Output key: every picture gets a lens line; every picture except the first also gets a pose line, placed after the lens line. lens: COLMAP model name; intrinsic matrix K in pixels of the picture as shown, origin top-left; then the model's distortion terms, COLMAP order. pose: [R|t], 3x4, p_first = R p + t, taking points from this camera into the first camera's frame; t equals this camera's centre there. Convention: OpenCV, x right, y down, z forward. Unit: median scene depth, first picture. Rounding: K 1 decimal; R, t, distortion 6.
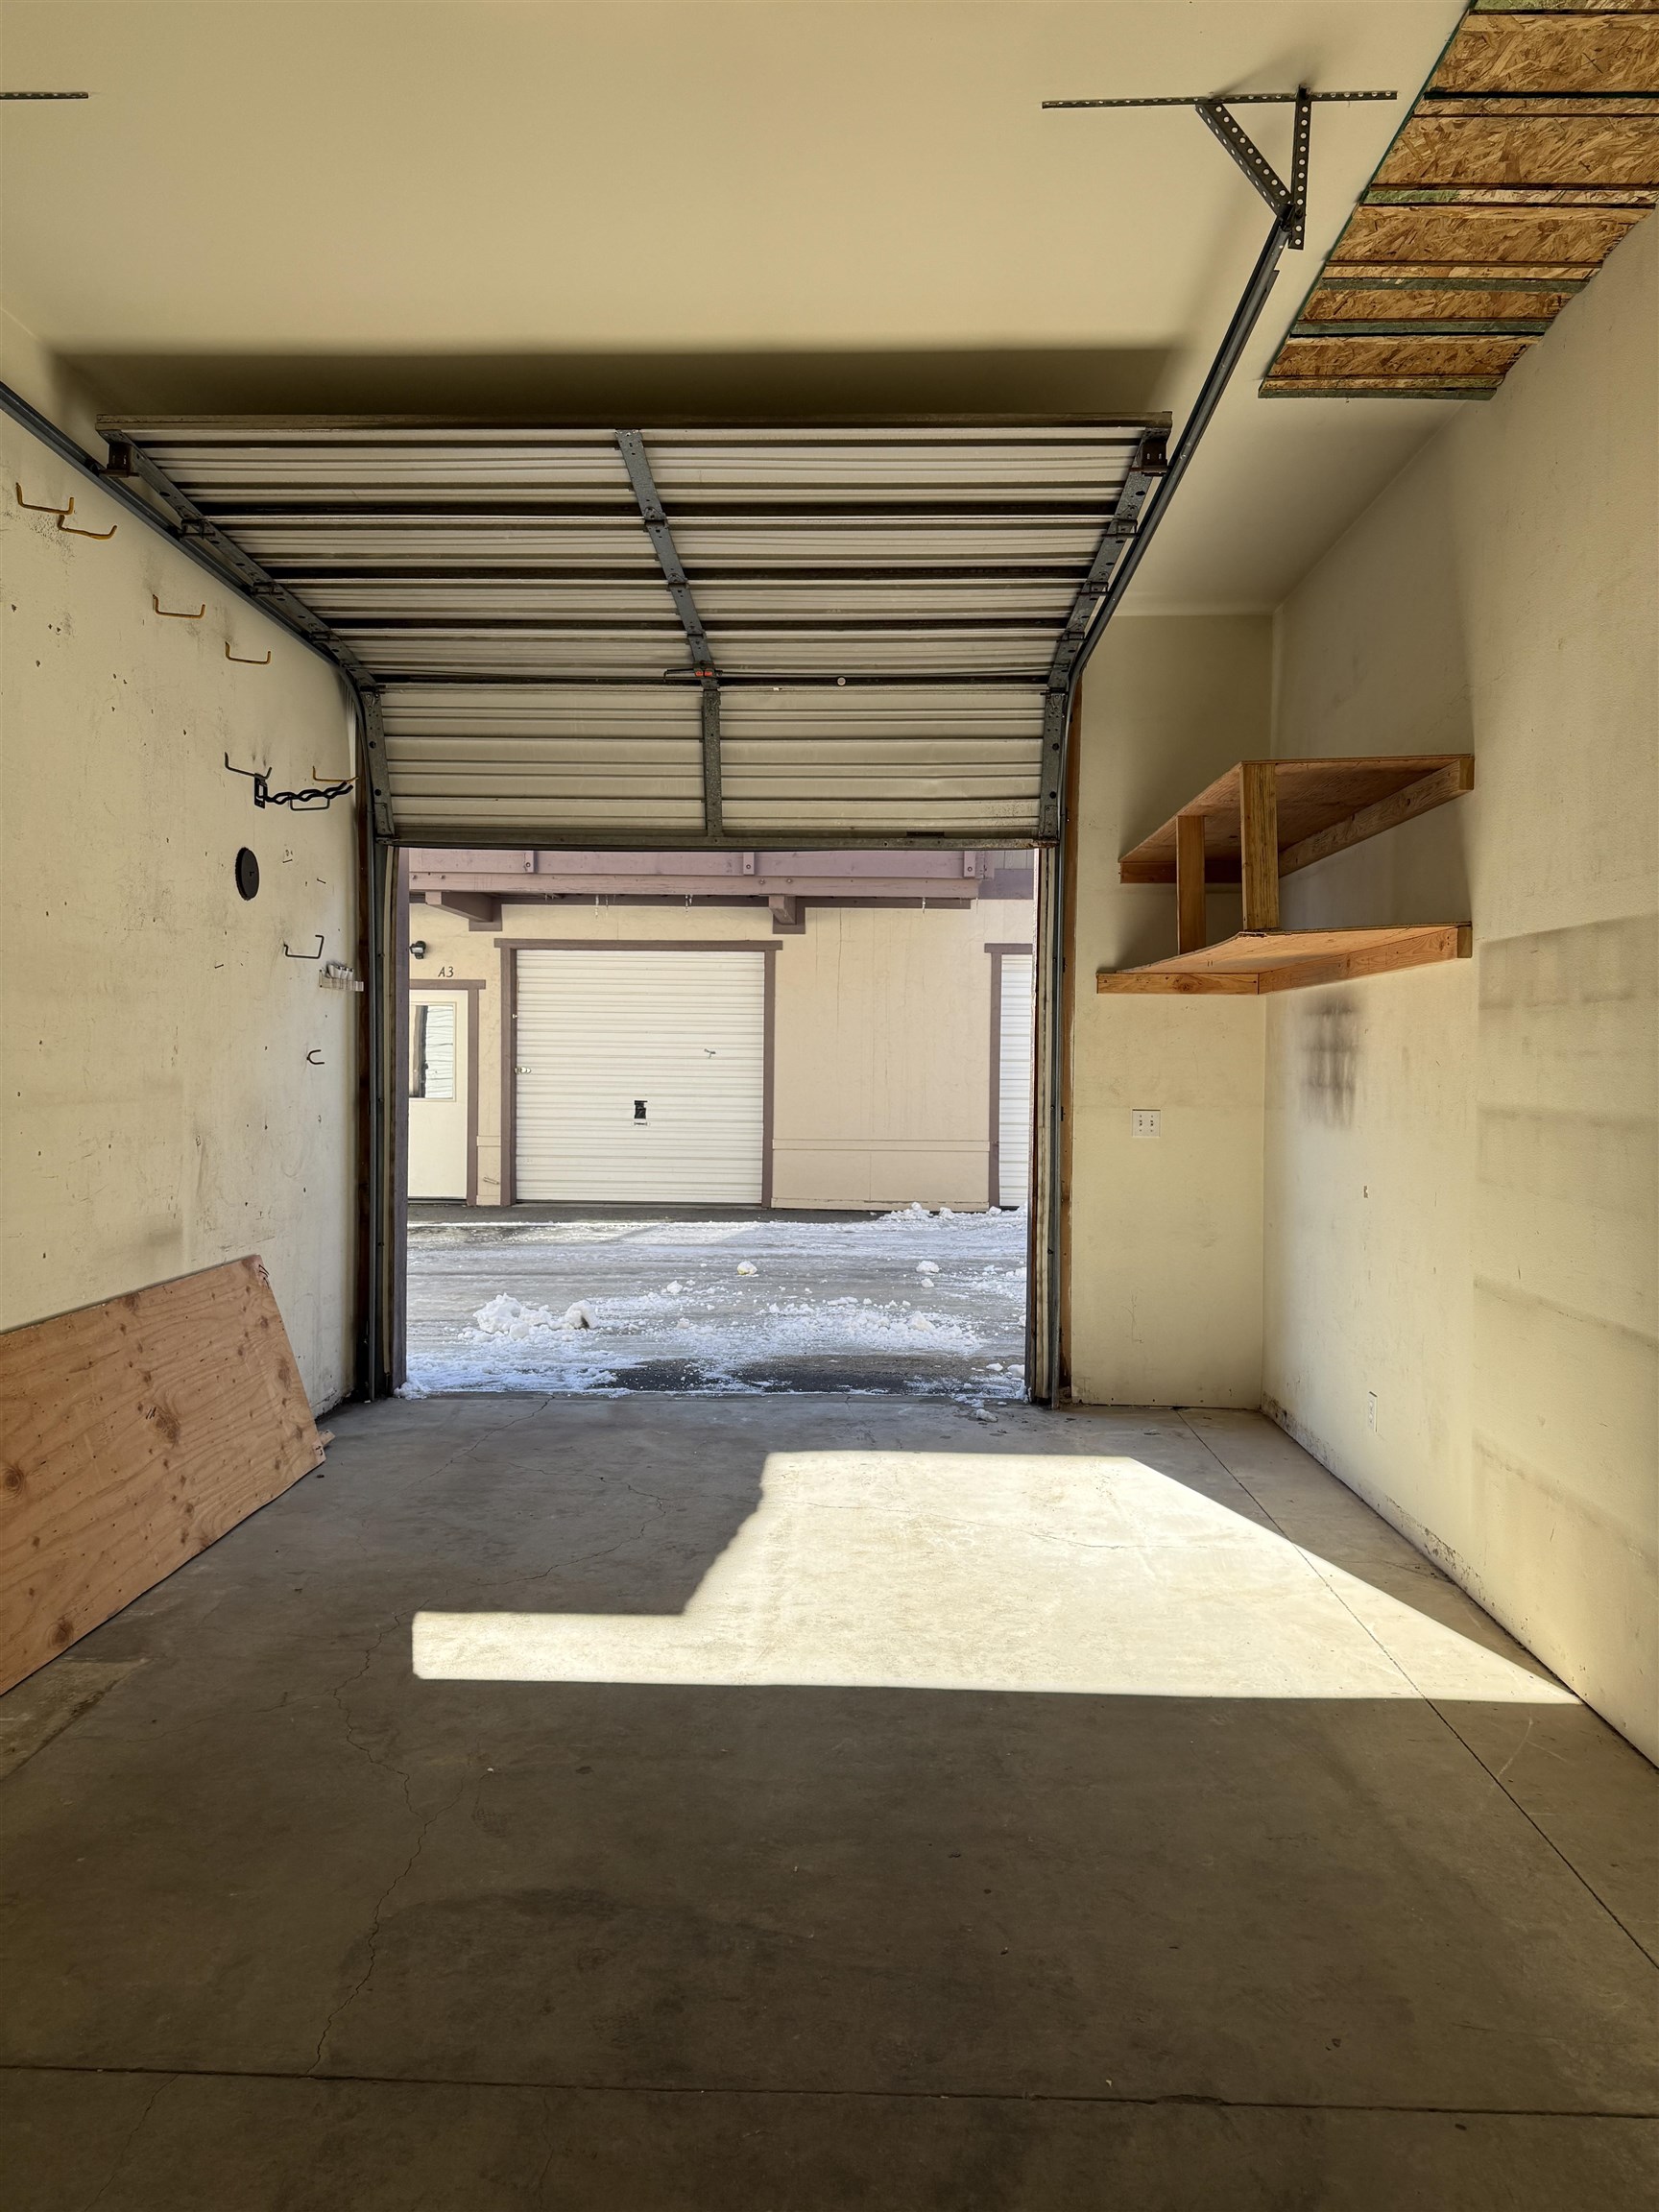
lens RADIAL K [[1504.5, 0, 829.5], [0, 1504.5, 1106.0], [0, 0, 1]] dist [0.000825, -0.004288]
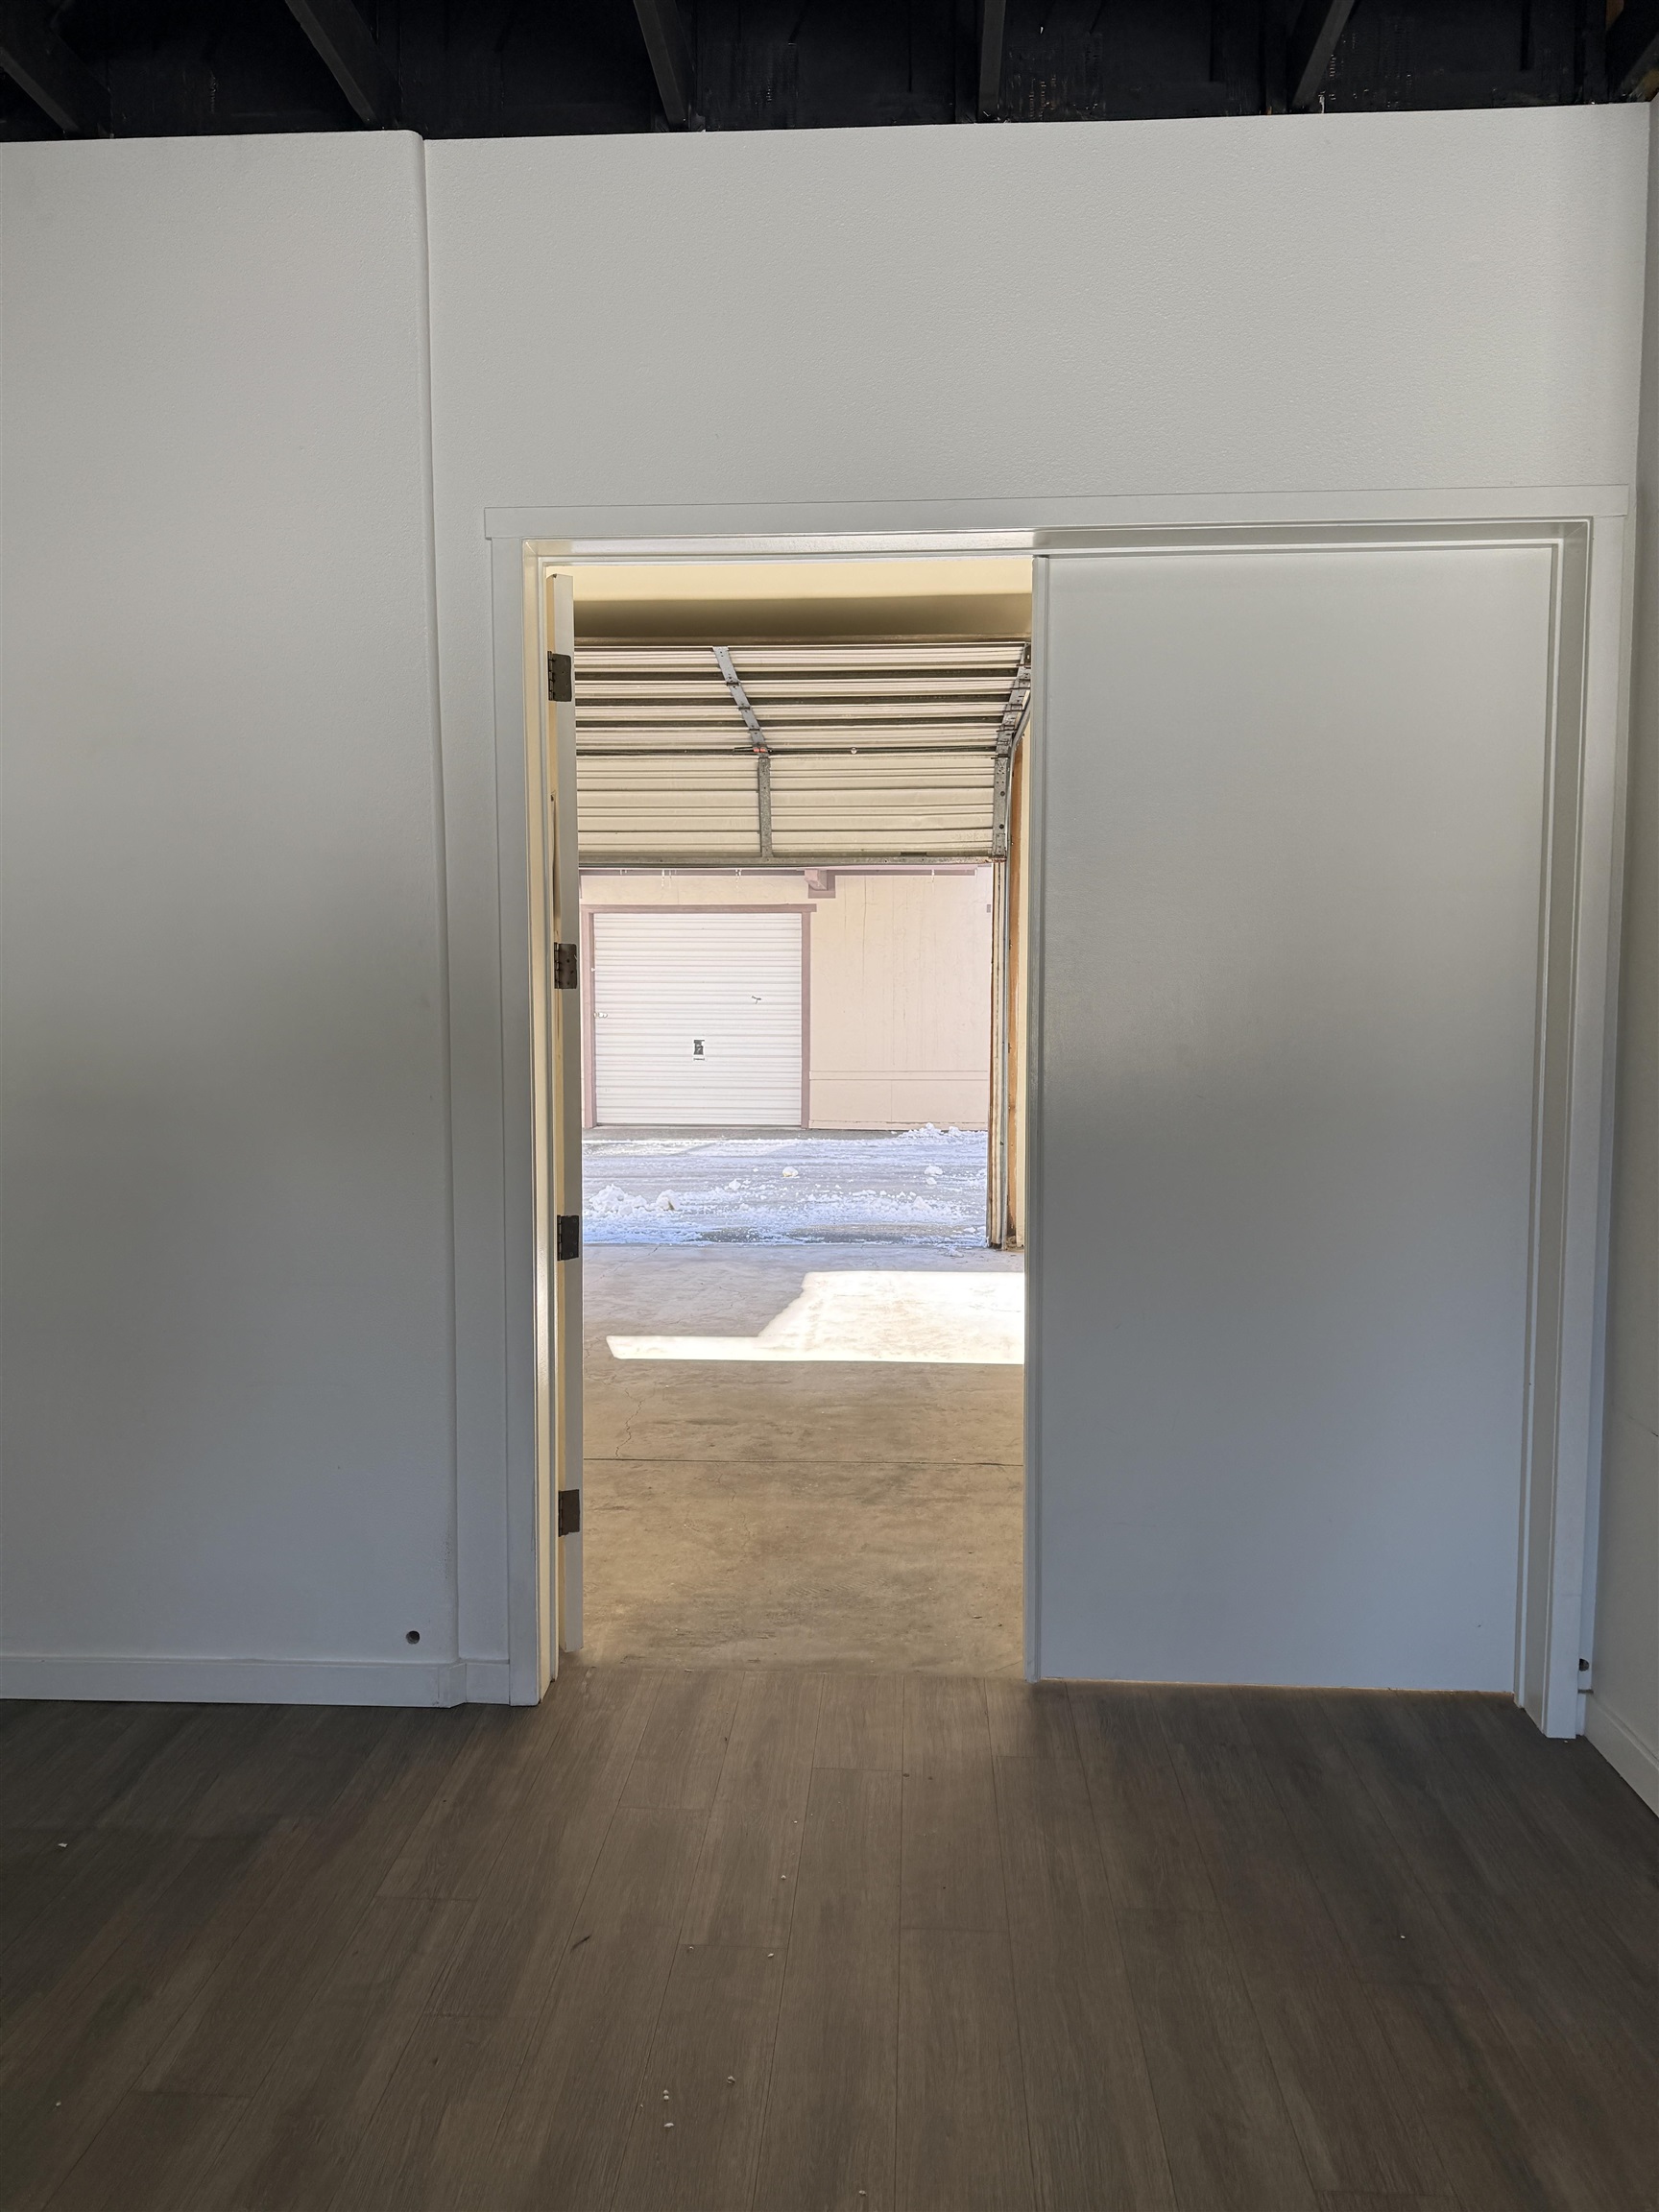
lens RADIAL K [[1504.5, 0, 829.5], [0, 1504.5, 1106.0], [0, 0, 1]] dist [0.000825, -0.004288]
pose [[0.999654, -0.007317, -0.025280, 0.018361], [0.008384, 0.999067, 0.042361, -0.001877], [0.024947, -0.042558, 0.998782, -0.451687]]
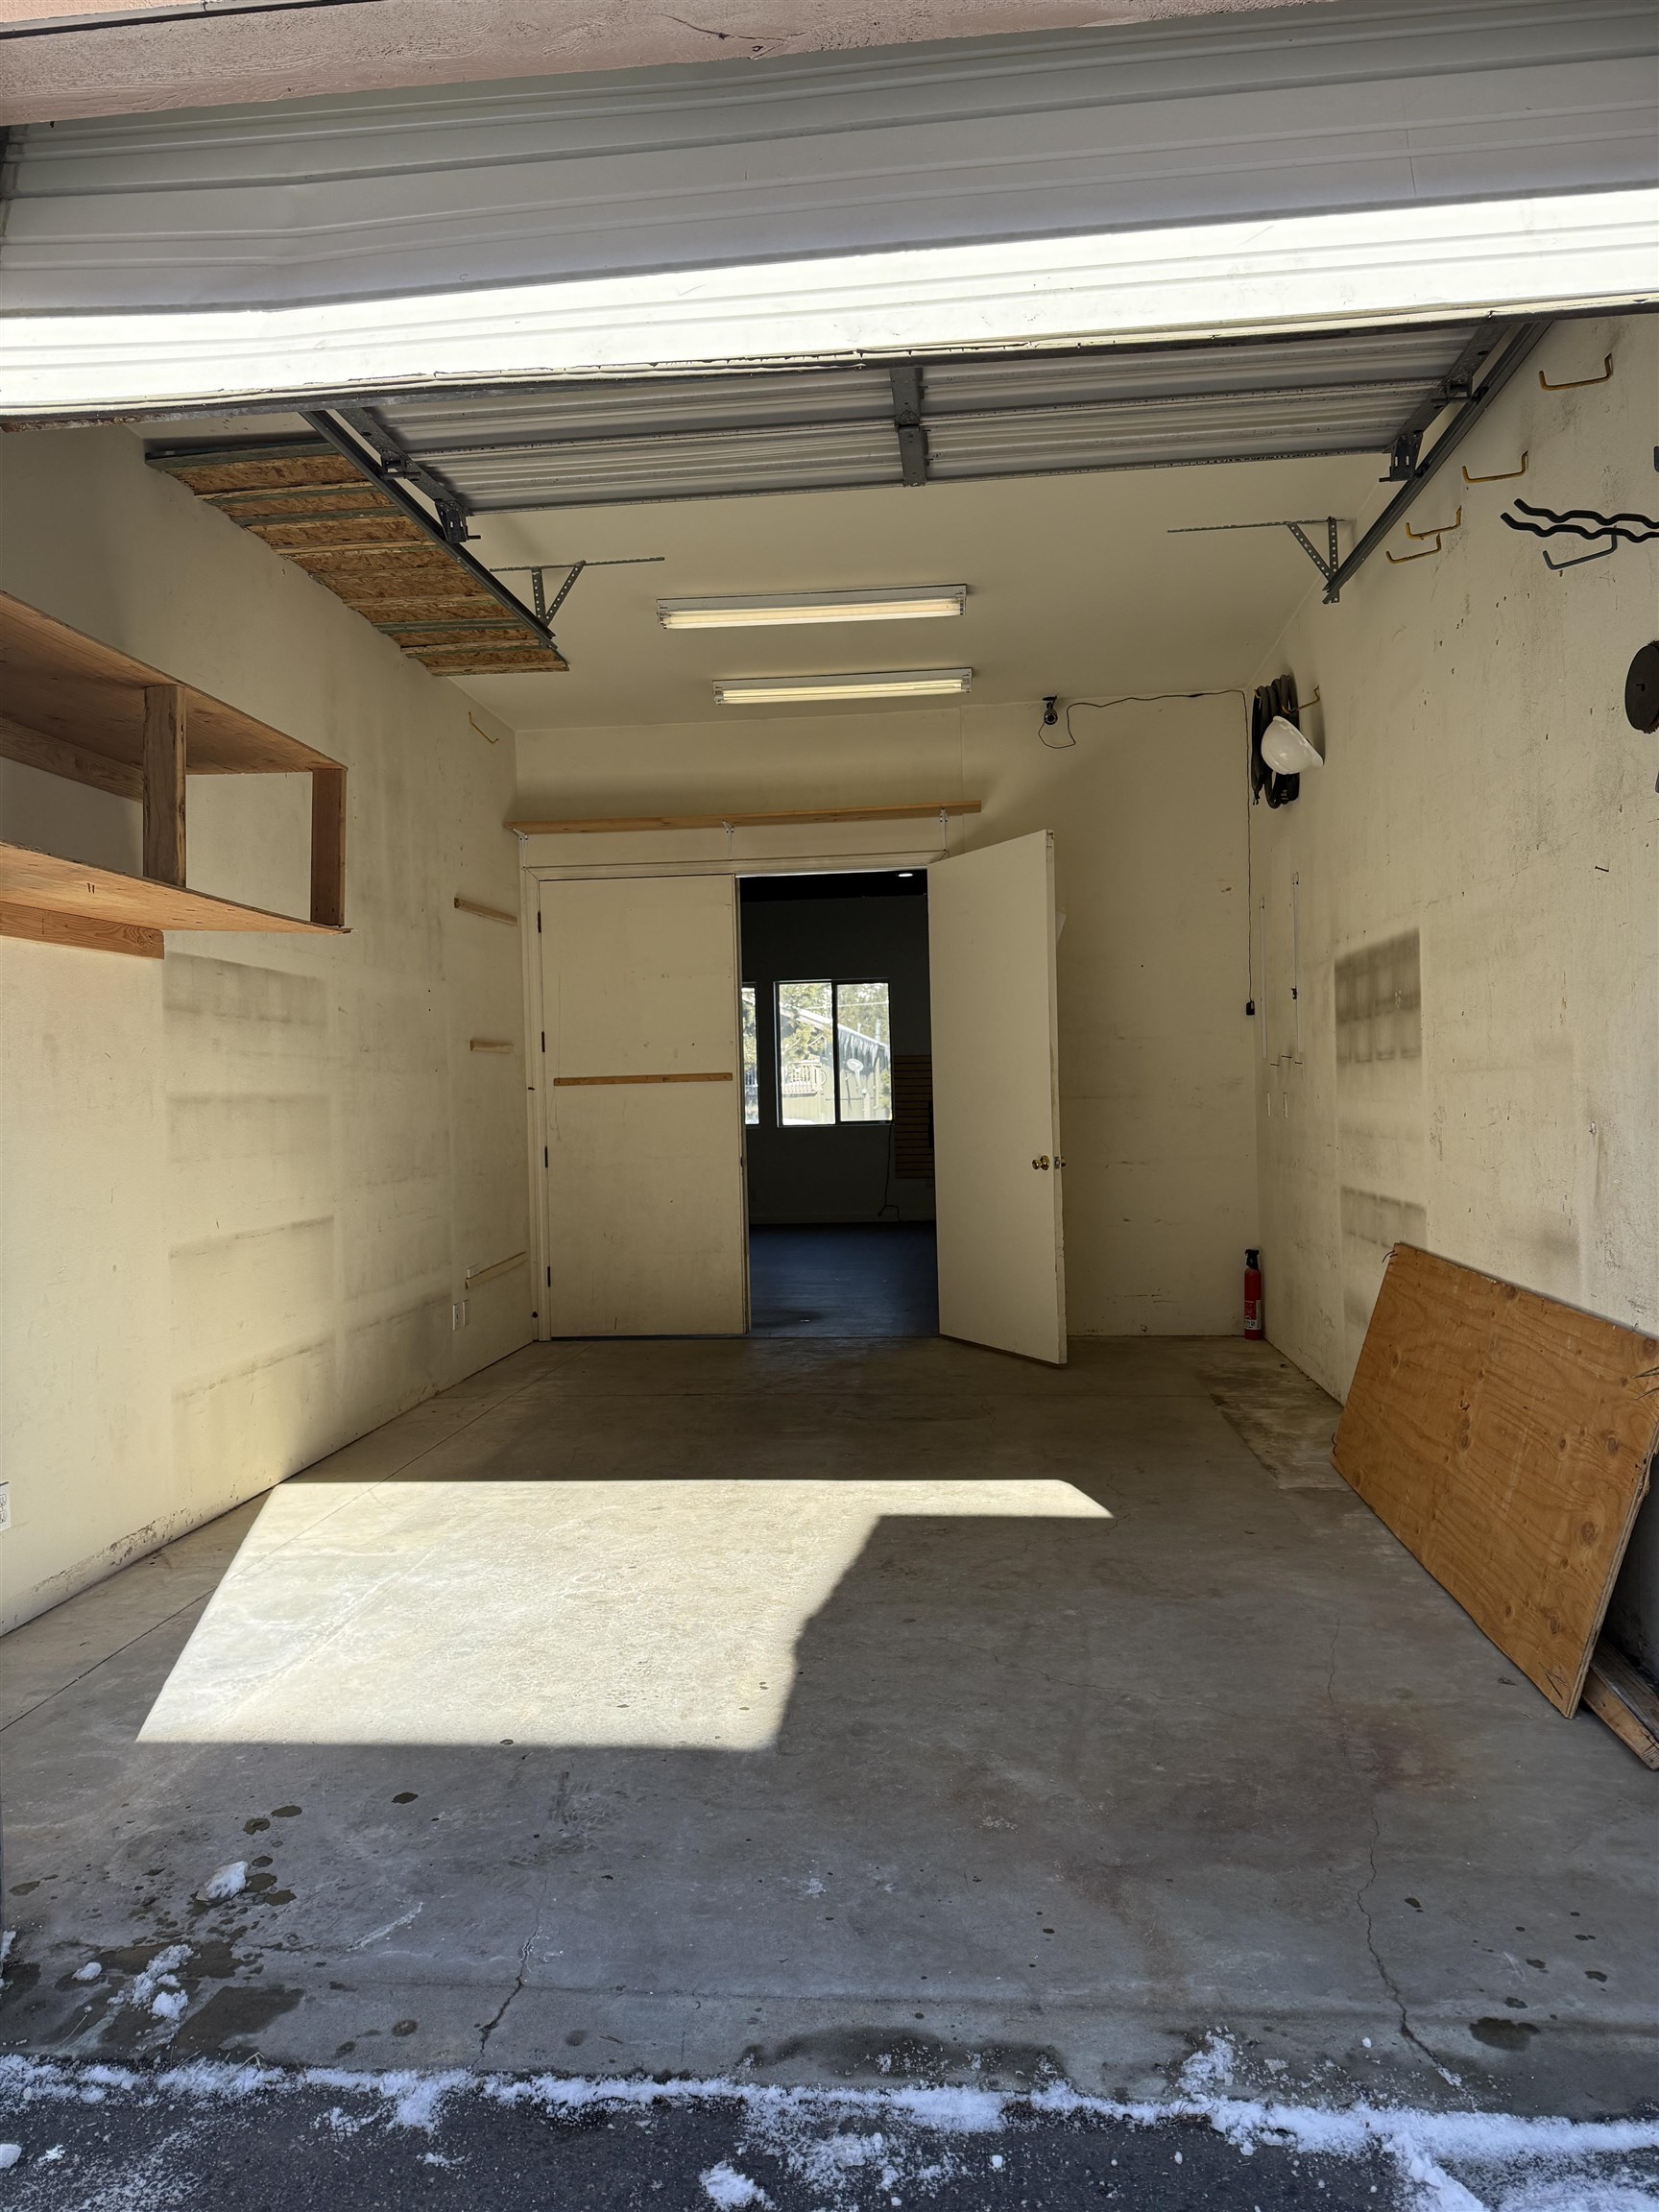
lens RADIAL K [[1537.3, 0, 824.4], [0, 1537.3, 1082.6], [0, 0, 1]] dist [0.049485, -0.112354]
pose [[-0.997065, 0.017824, 0.074454, -0.088890], [0.019609, 0.999536, 0.023306, -0.016924], [-0.074004, 0.024698, -0.996952, 1.332265]]
